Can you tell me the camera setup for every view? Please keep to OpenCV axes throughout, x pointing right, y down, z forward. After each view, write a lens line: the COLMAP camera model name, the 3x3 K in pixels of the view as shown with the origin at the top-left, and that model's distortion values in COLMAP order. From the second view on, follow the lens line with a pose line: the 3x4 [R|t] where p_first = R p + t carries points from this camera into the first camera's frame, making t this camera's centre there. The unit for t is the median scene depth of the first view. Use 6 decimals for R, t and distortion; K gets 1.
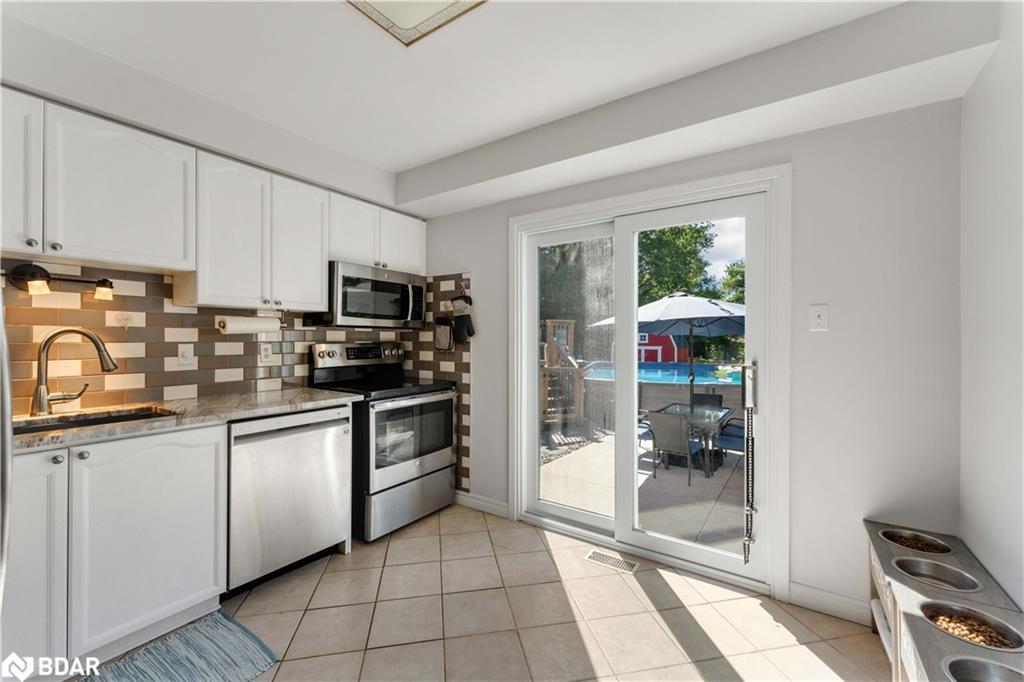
lens RADIAL K [[411.2, 0, 512.2], [0, 411.2, 337.0], [0, 0, 1]] dist [0.001034, -0.000050]
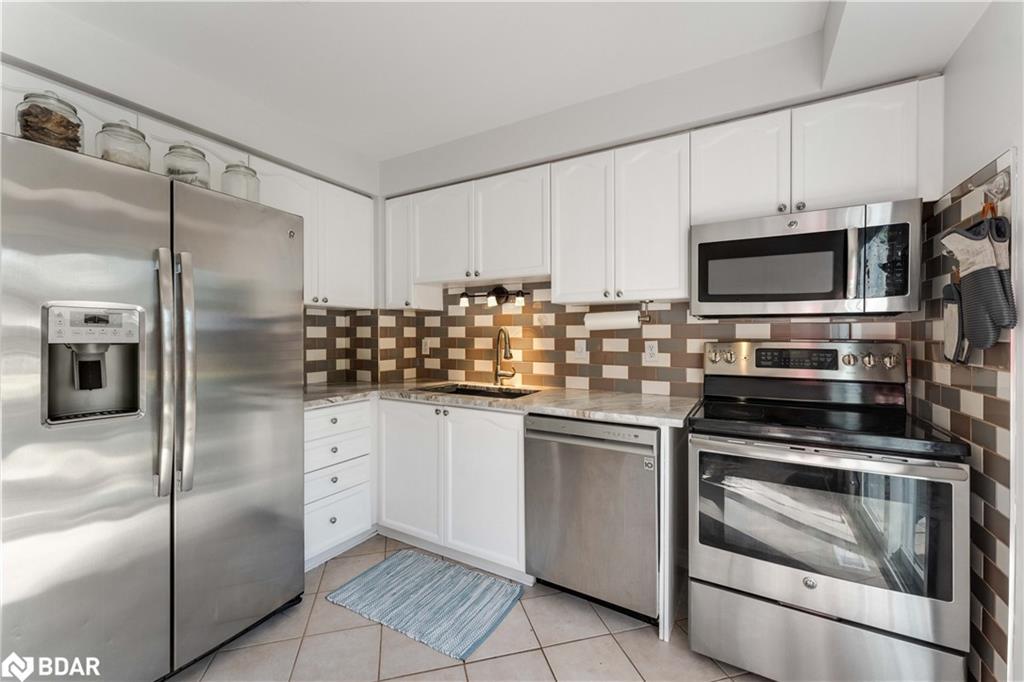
lens RADIAL K [[411.2, 0, 512.2], [0, 411.2, 337.0], [0, 0, 1]] dist [0.001034, -0.000050]
pose [[0.080282, 0.002177, -0.996770, 0.294183], [0.001540, 0.999996, 0.002309, 0.006954], [0.996771, -0.001720, 0.080279, 0.727259]]
